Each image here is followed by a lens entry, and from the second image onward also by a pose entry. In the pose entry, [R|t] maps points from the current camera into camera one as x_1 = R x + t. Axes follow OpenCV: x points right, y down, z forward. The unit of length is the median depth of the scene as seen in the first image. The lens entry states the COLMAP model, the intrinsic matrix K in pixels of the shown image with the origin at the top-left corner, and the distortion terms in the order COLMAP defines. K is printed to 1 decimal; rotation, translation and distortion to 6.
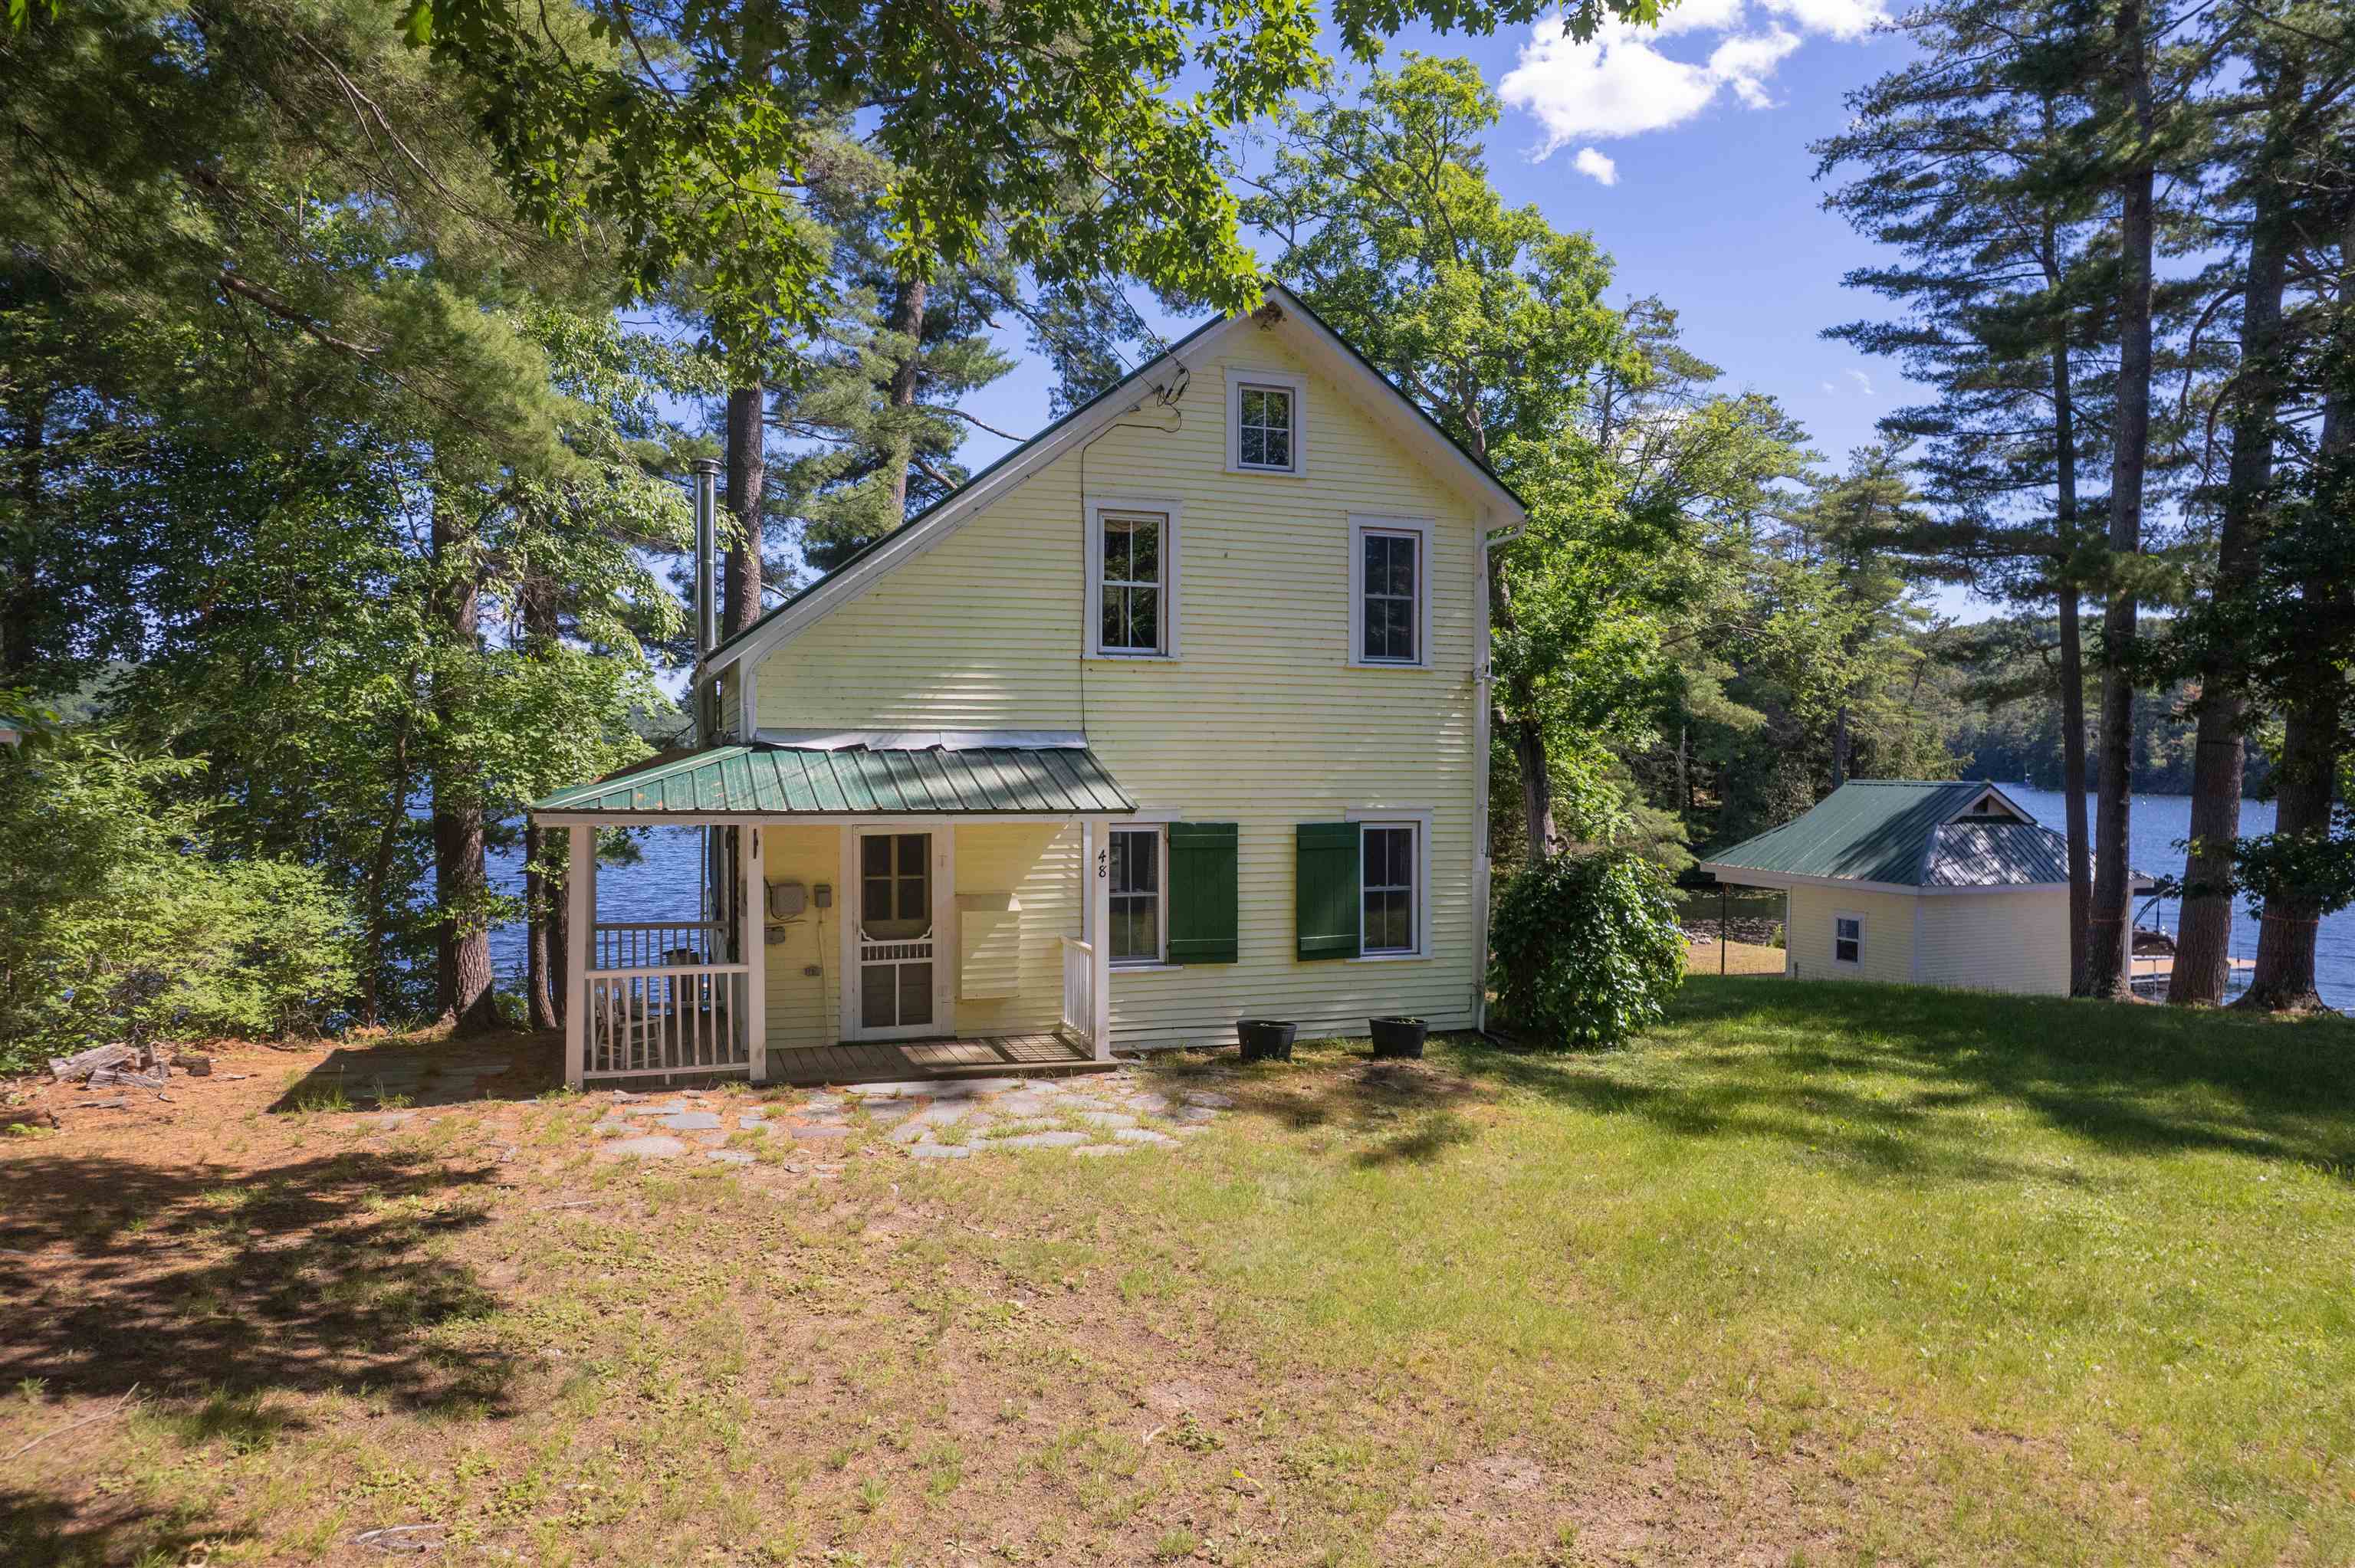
lens RADIAL K [[1440.8, 0, 1181.5], [0, 1440.8, 769.6], [0, 0, 1]] dist [-0.003656, 0.000093]
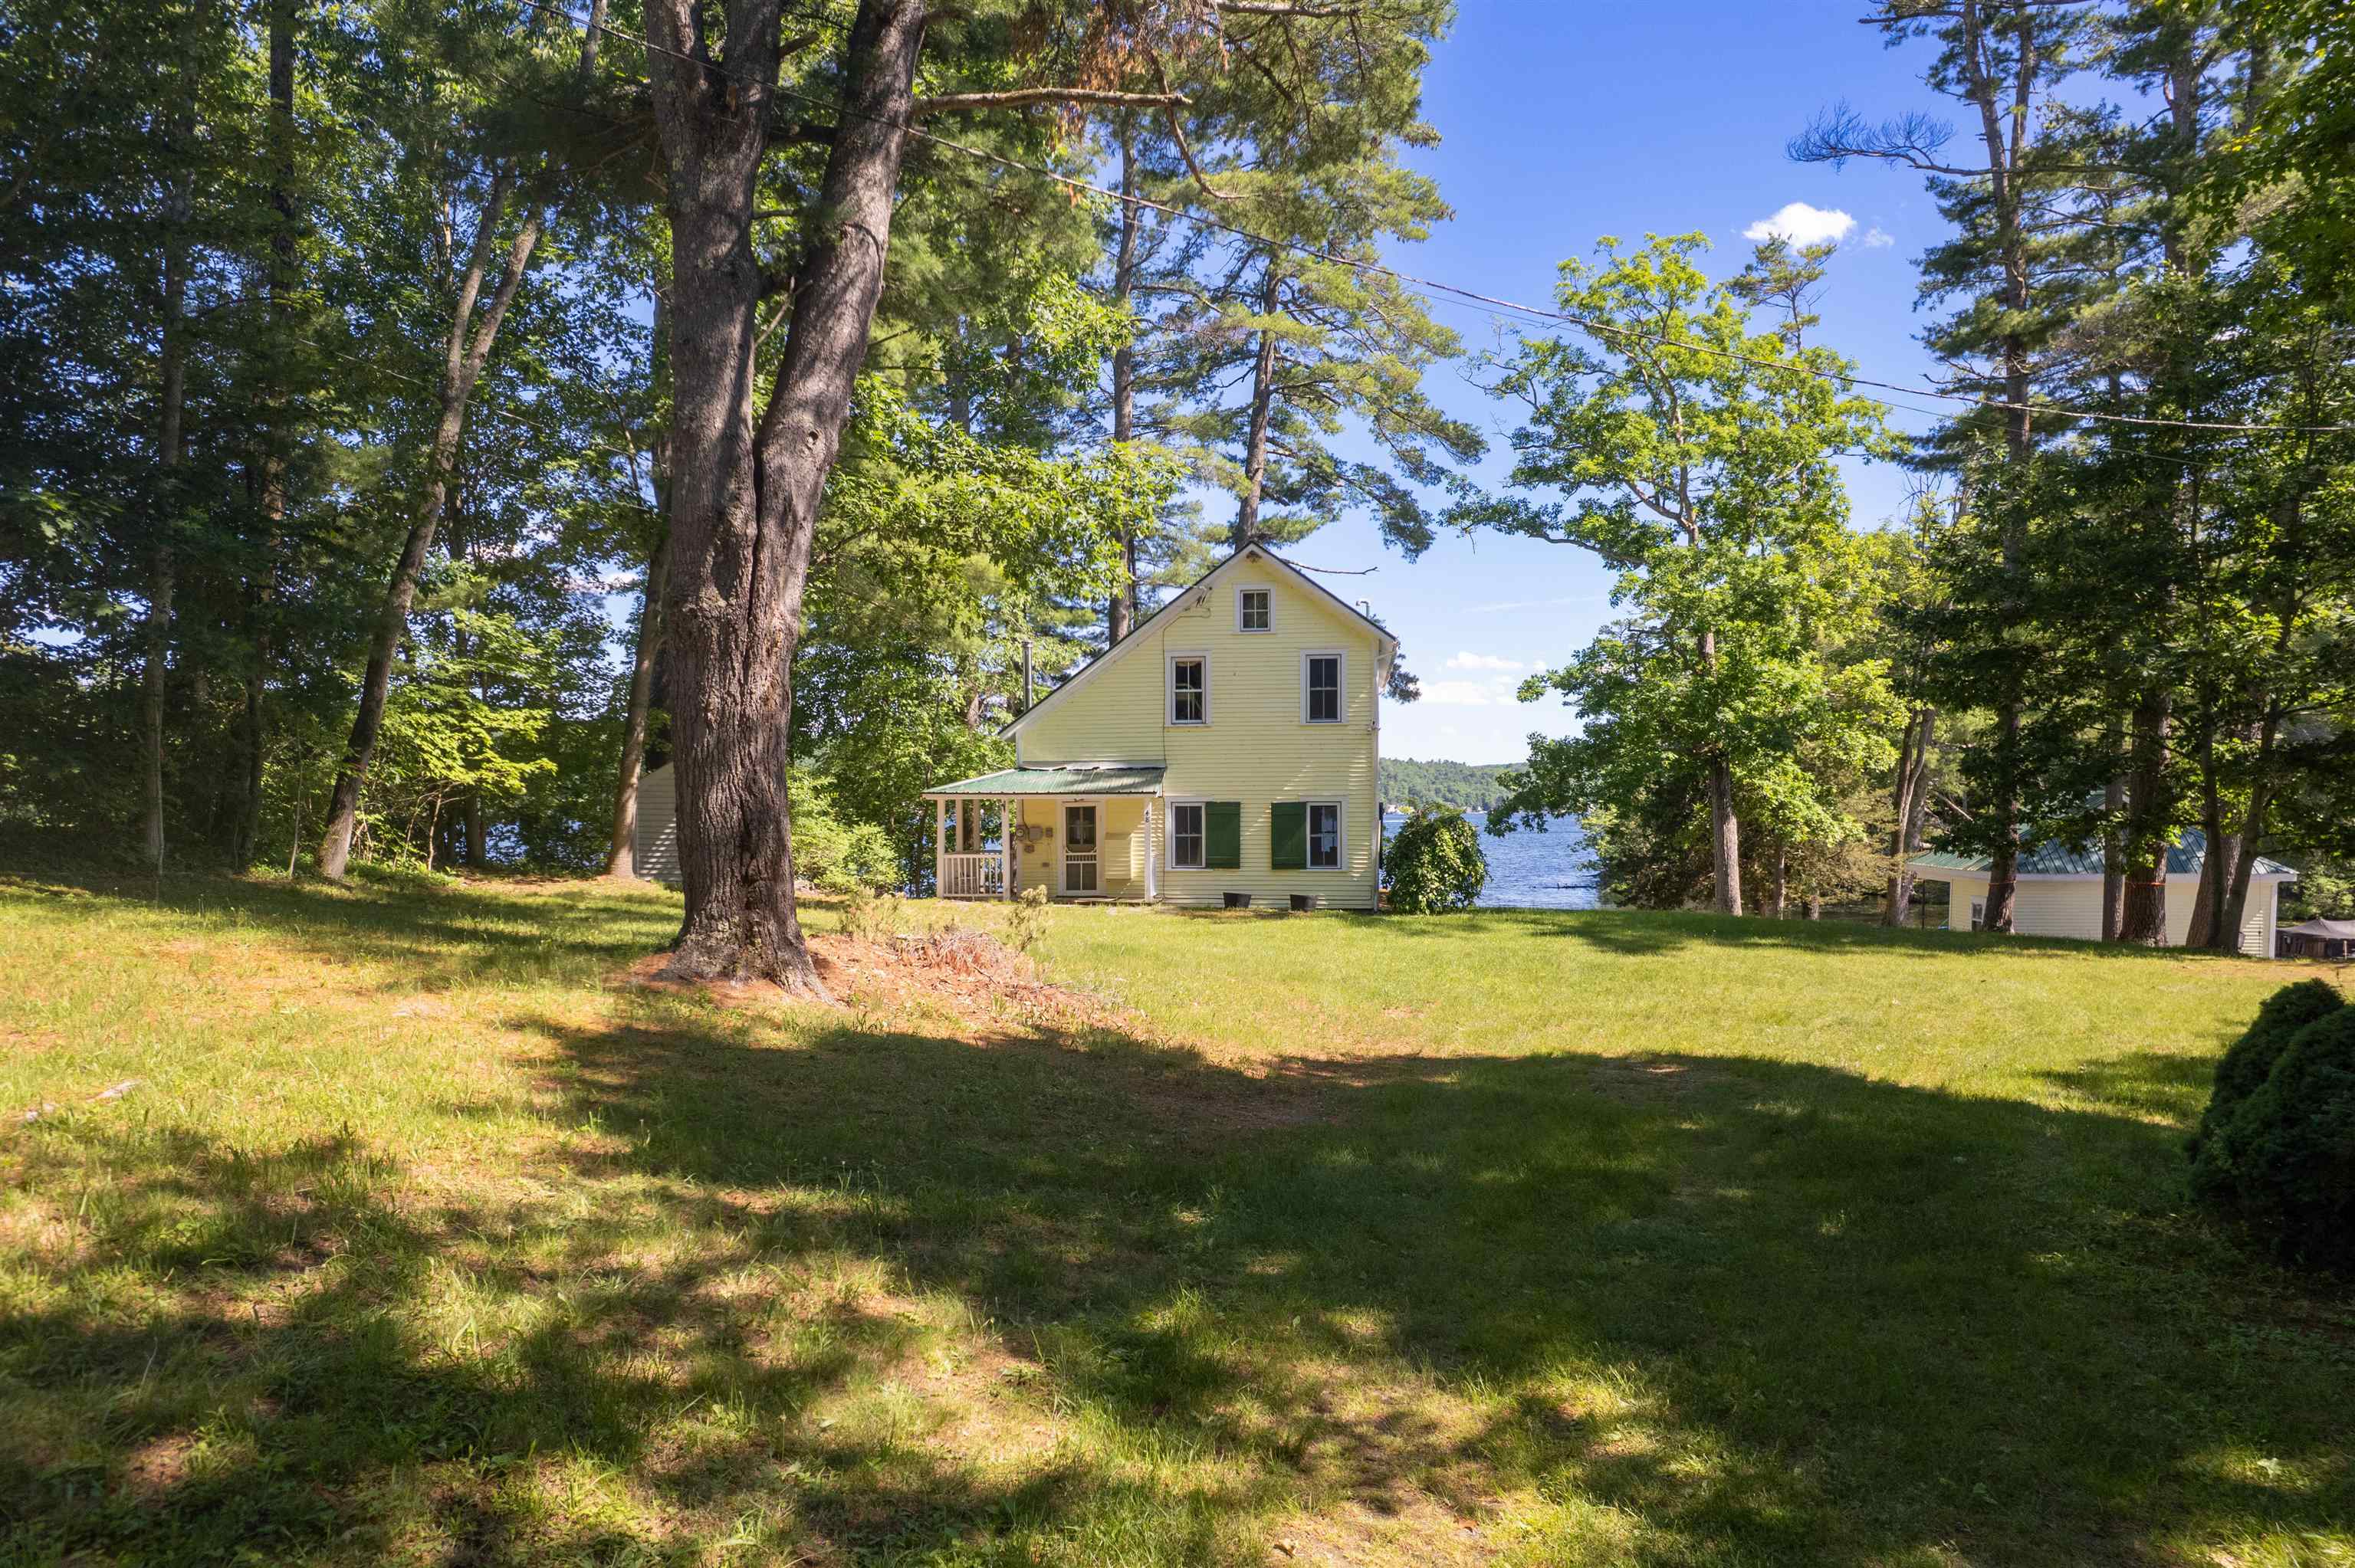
lens RADIAL K [[1440.8, 0, 1174.6], [0, 1440.8, 799.5], [0, 0, 1]] dist [-0.003656, 0.000093]
pose [[0.903367, -0.012651, -0.428682, 0.856463], [0.005592, 0.999827, -0.017723, 0.070775], [0.428832, 0.013613, 0.903282, -0.930652]]
